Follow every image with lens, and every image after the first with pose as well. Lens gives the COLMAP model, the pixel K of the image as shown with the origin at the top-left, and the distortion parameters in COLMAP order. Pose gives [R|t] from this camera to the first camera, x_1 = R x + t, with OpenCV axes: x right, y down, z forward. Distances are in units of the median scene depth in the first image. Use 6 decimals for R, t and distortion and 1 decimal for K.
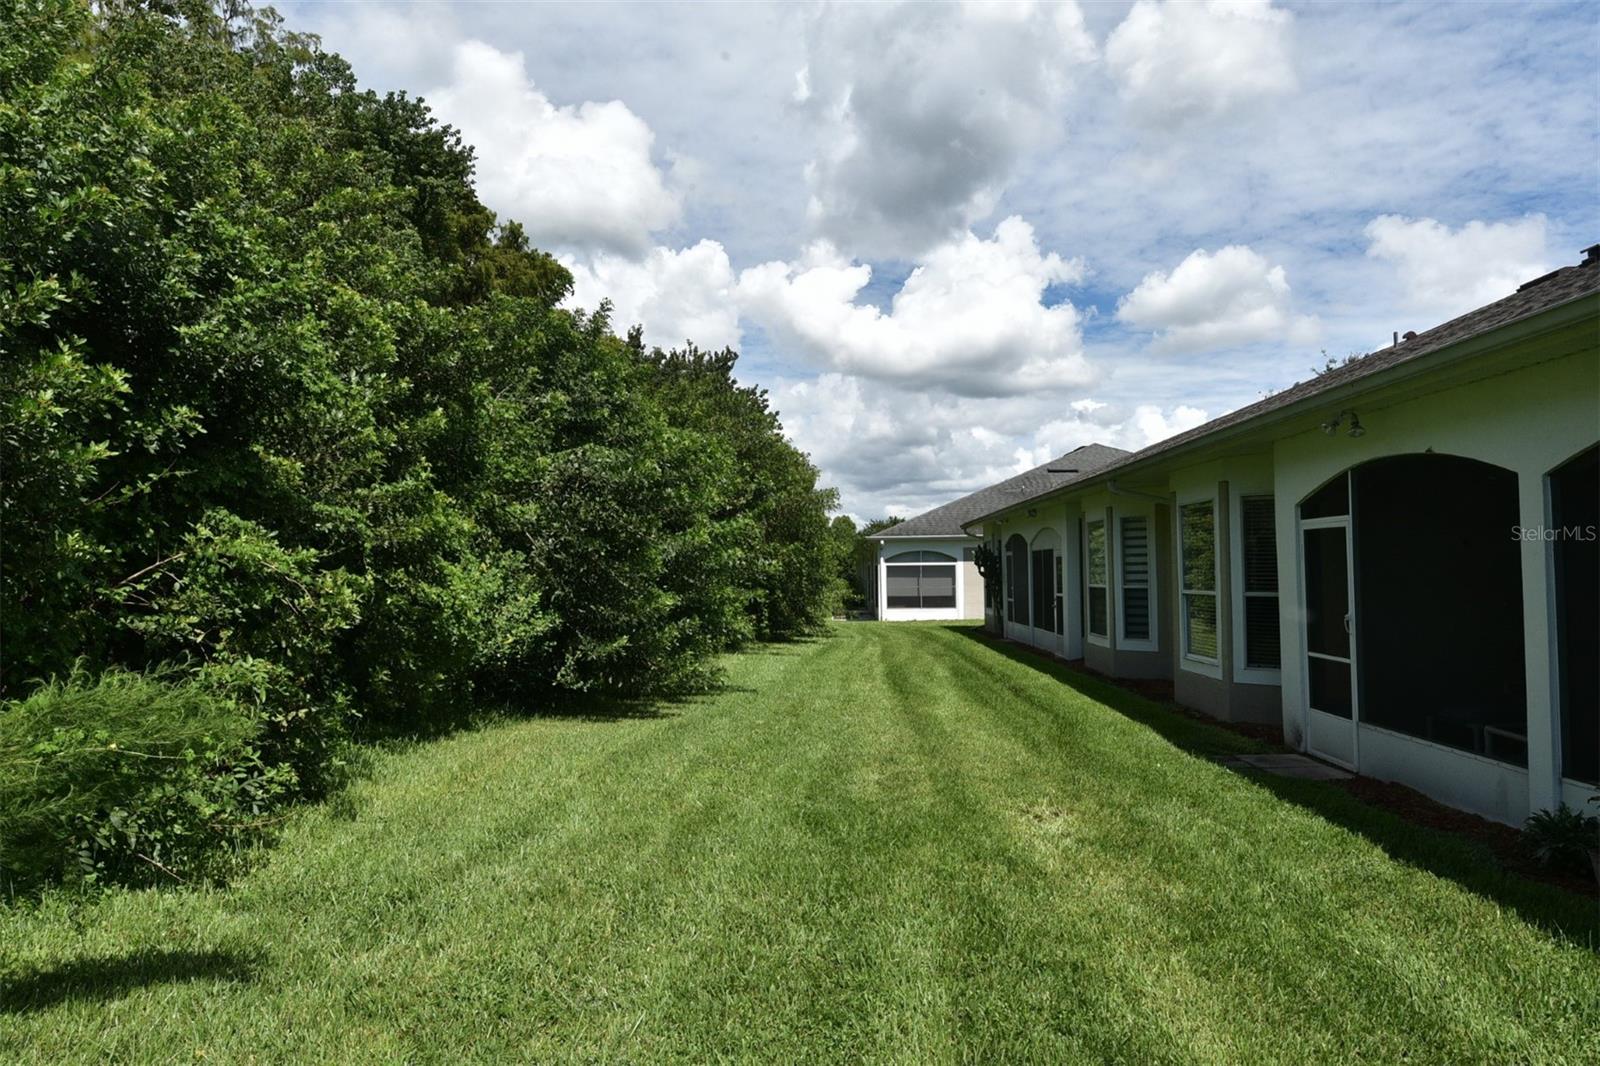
lens RADIAL K [[1110.7, 0, 799.5], [0, 1110.7, 536.2], [0, 0, 1]] dist [-0.003590, -0.002327]
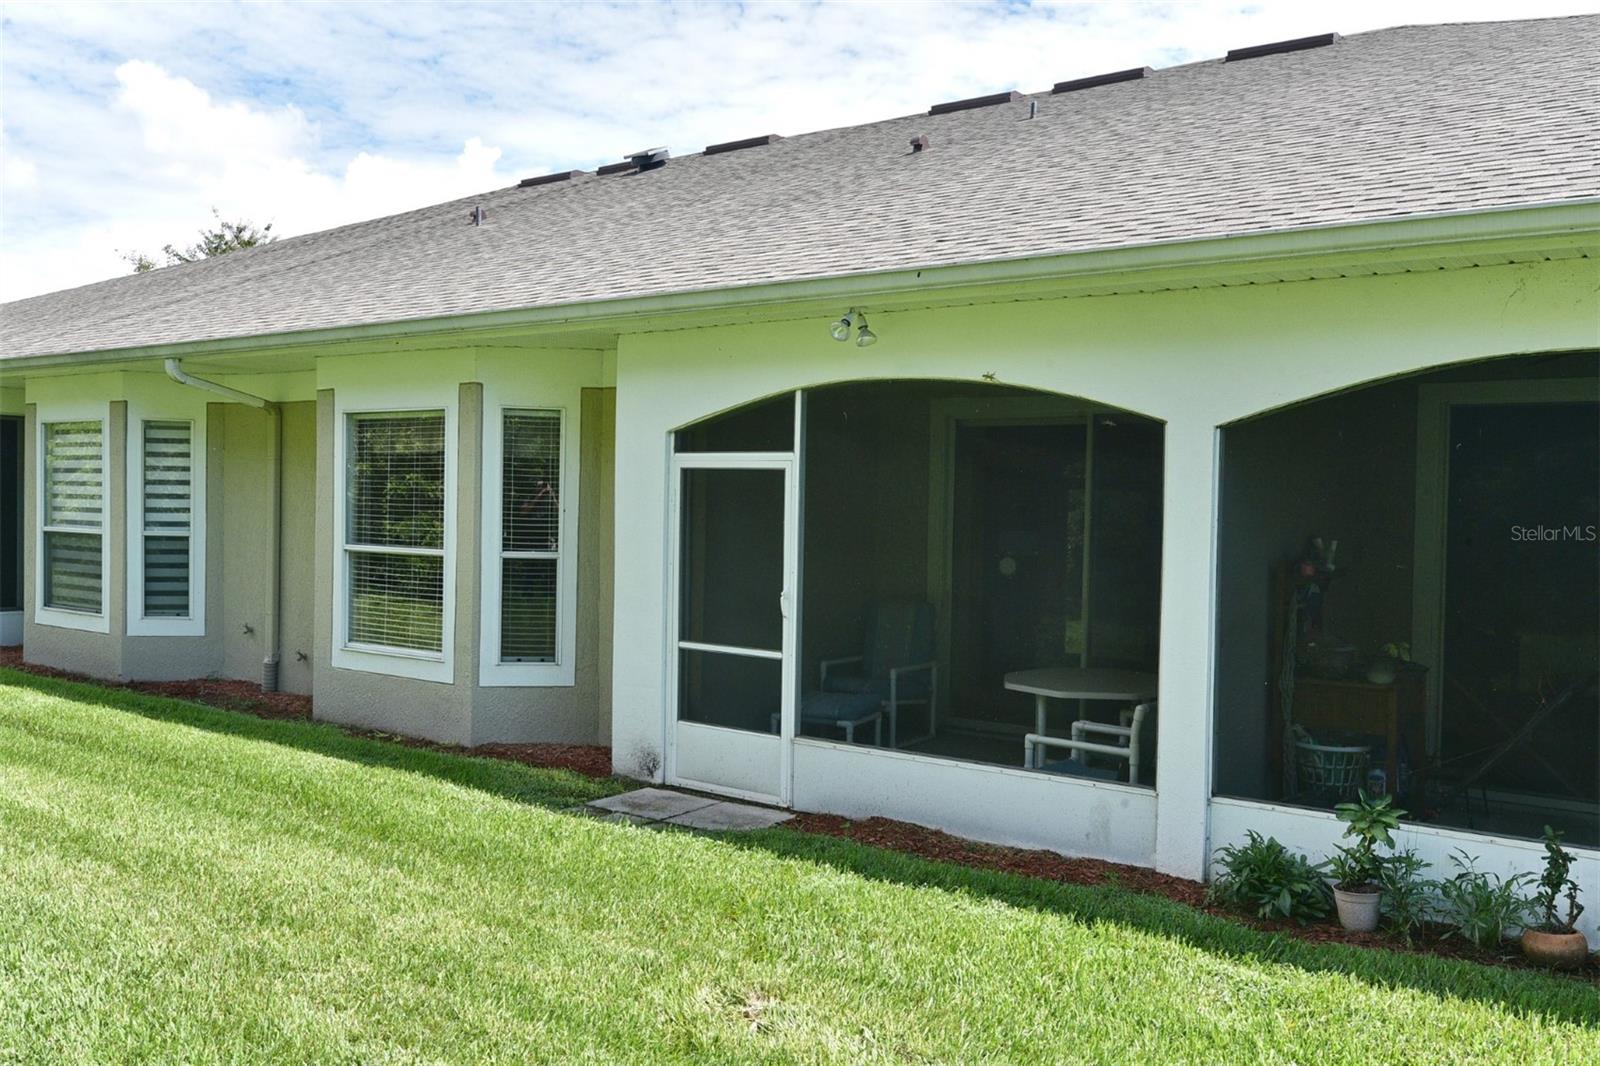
lens RADIAL K [[1370.8, 0, 800.3], [0, 1370.8, 531.3], [0, 0, 1]] dist [0.004932, -0.014983]
pose [[0.568888, 0.004801, 0.822401, -0.218870], [-0.052416, 0.998162, 0.030431, 0.003927], [-0.820743, -0.060419, 0.568093, 0.462815]]
